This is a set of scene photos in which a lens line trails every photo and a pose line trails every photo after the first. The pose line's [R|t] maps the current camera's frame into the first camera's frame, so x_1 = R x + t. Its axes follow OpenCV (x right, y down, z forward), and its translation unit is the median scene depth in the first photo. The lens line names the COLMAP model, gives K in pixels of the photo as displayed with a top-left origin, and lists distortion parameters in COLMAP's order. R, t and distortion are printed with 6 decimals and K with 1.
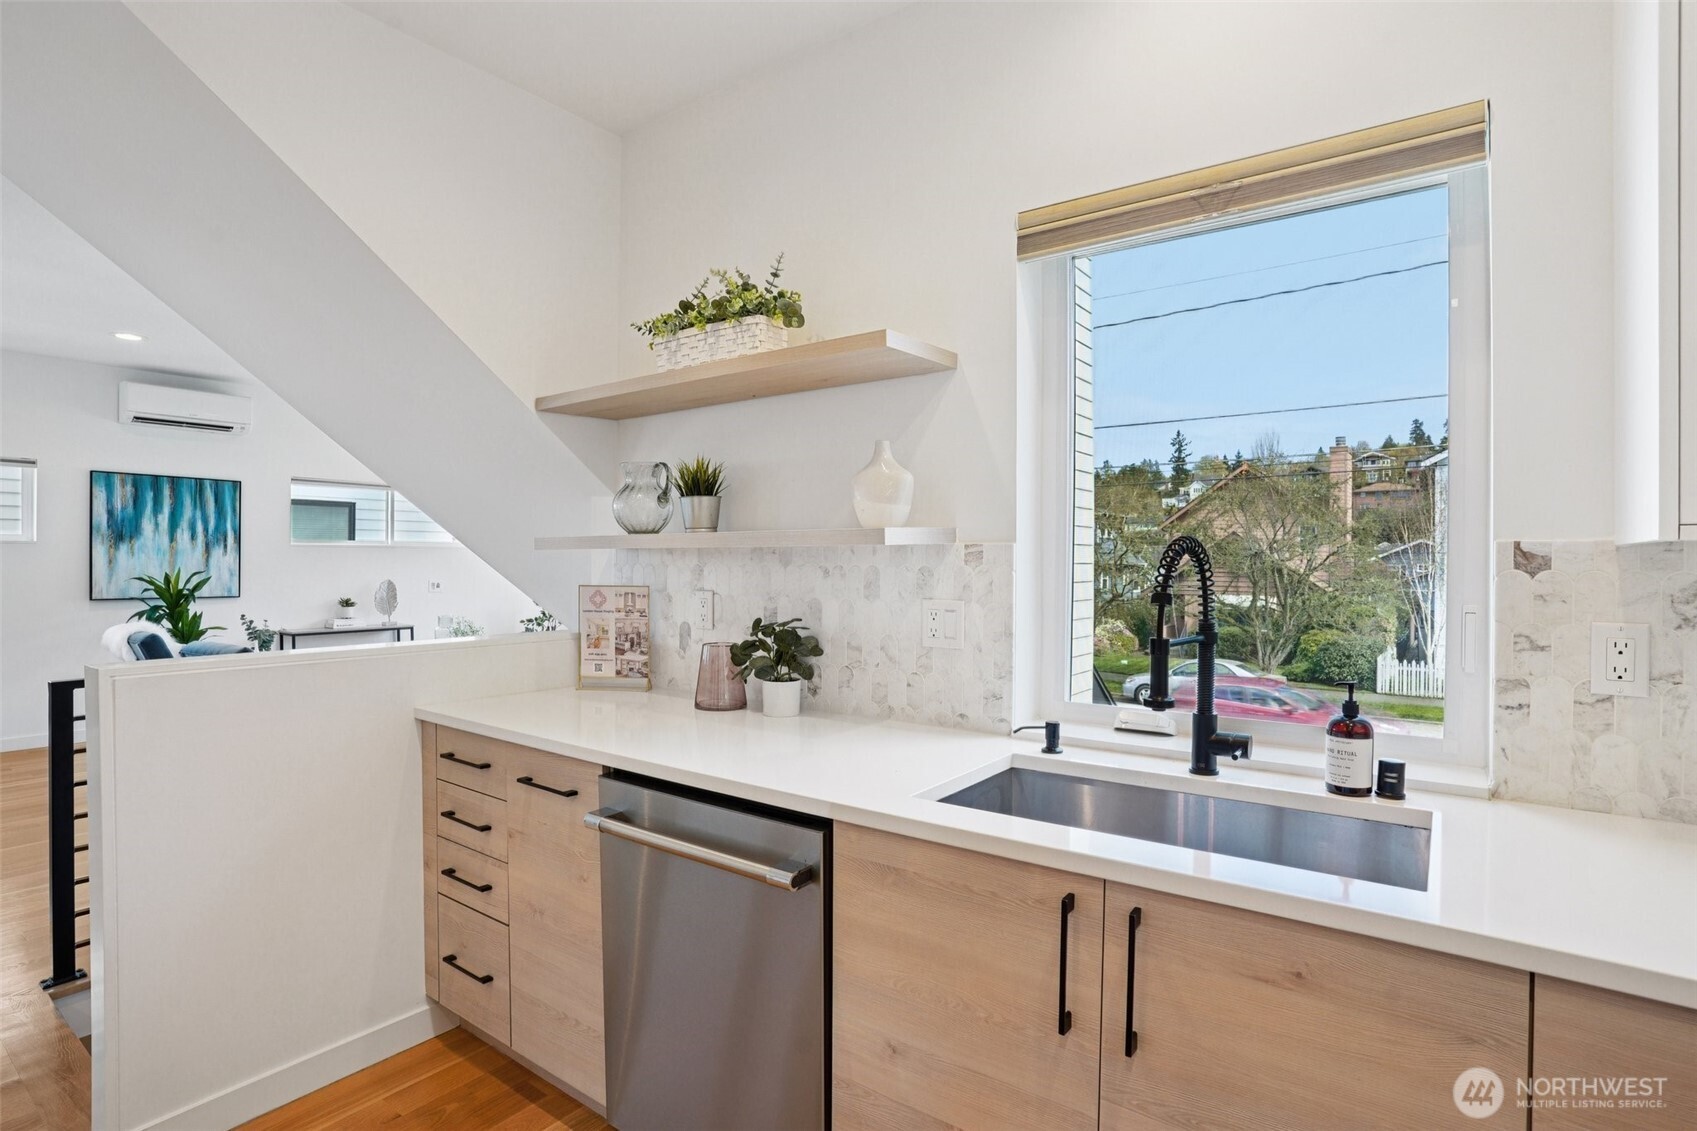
lens RADIAL K [[846.0, 0, 844.9], [0, 846.0, 569.5], [0, 0, 1]] dist [-0.051044, 0.008317]
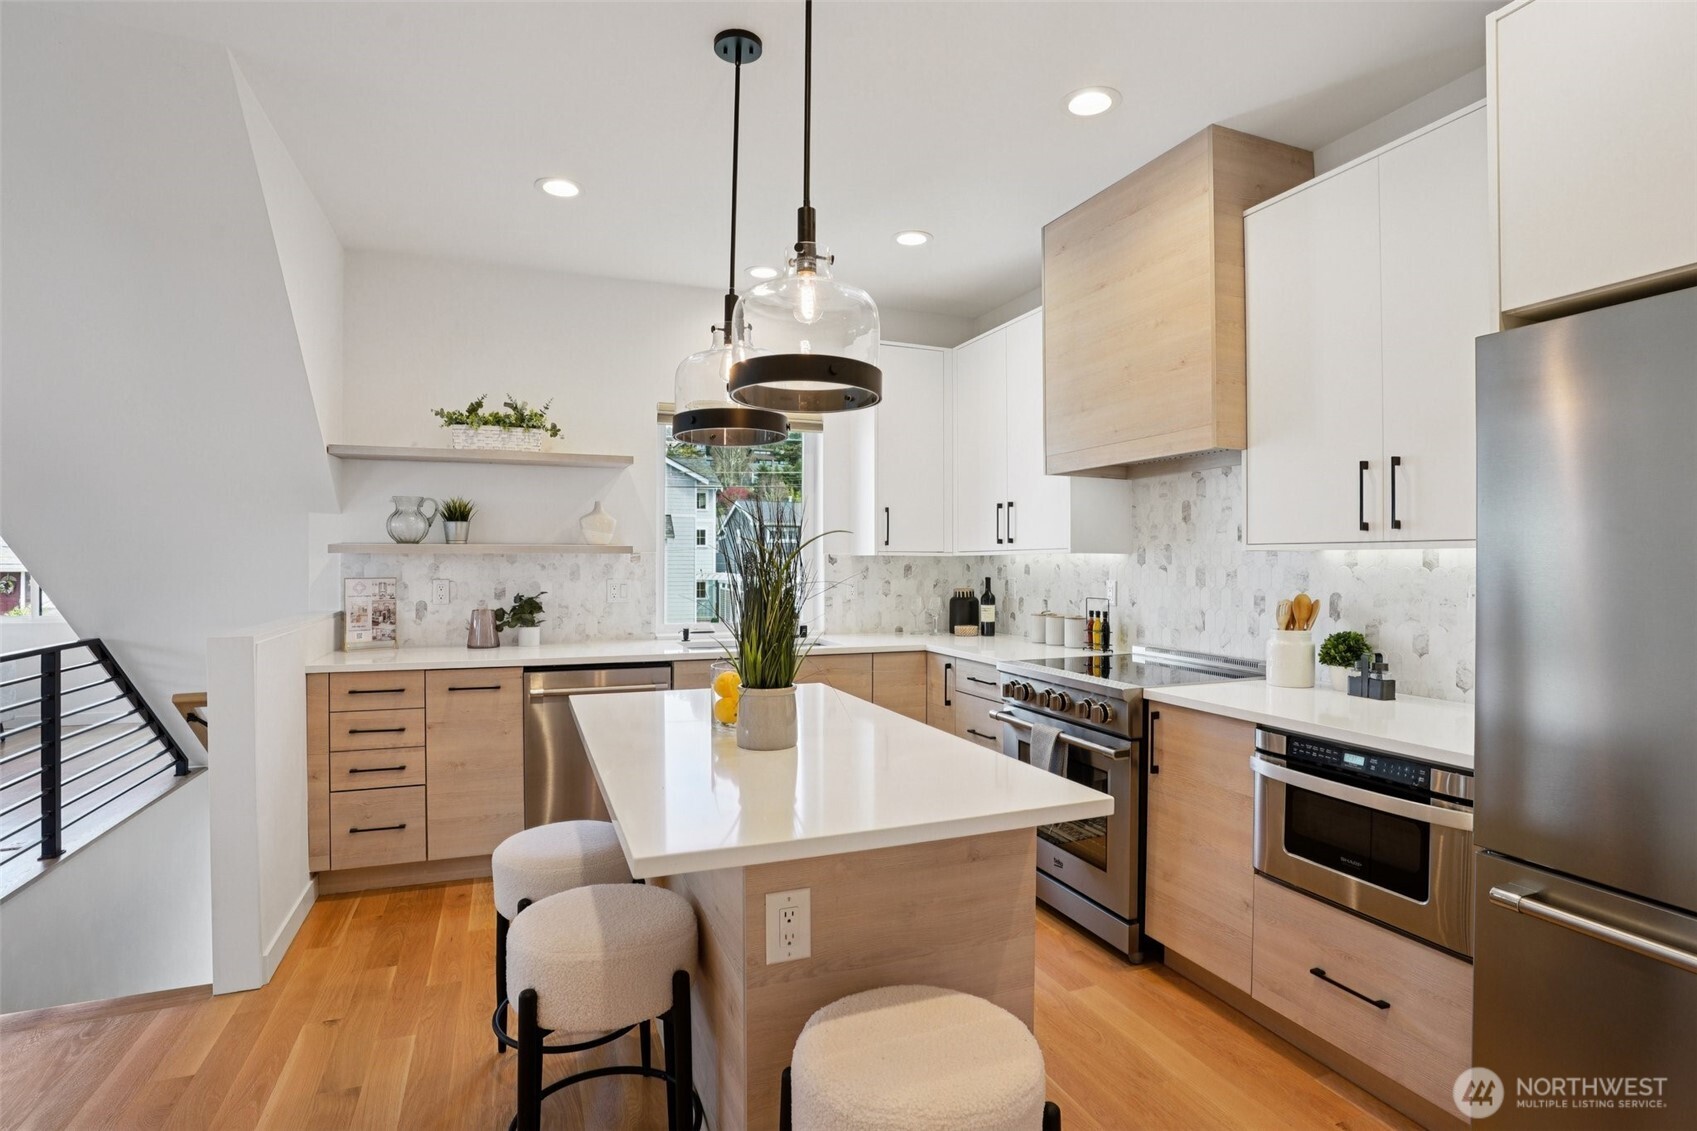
lens RADIAL K [[846.0, 0, 839.7], [0, 846.0, 556.4], [0, 0, 1]] dist [-0.051044, 0.008317]
pose [[0.545646, -0.003418, 0.838009, -1.215931], [0.006438, 0.999979, -0.000114, -0.015192], [-0.837991, 0.005457, 0.545656, -0.534768]]
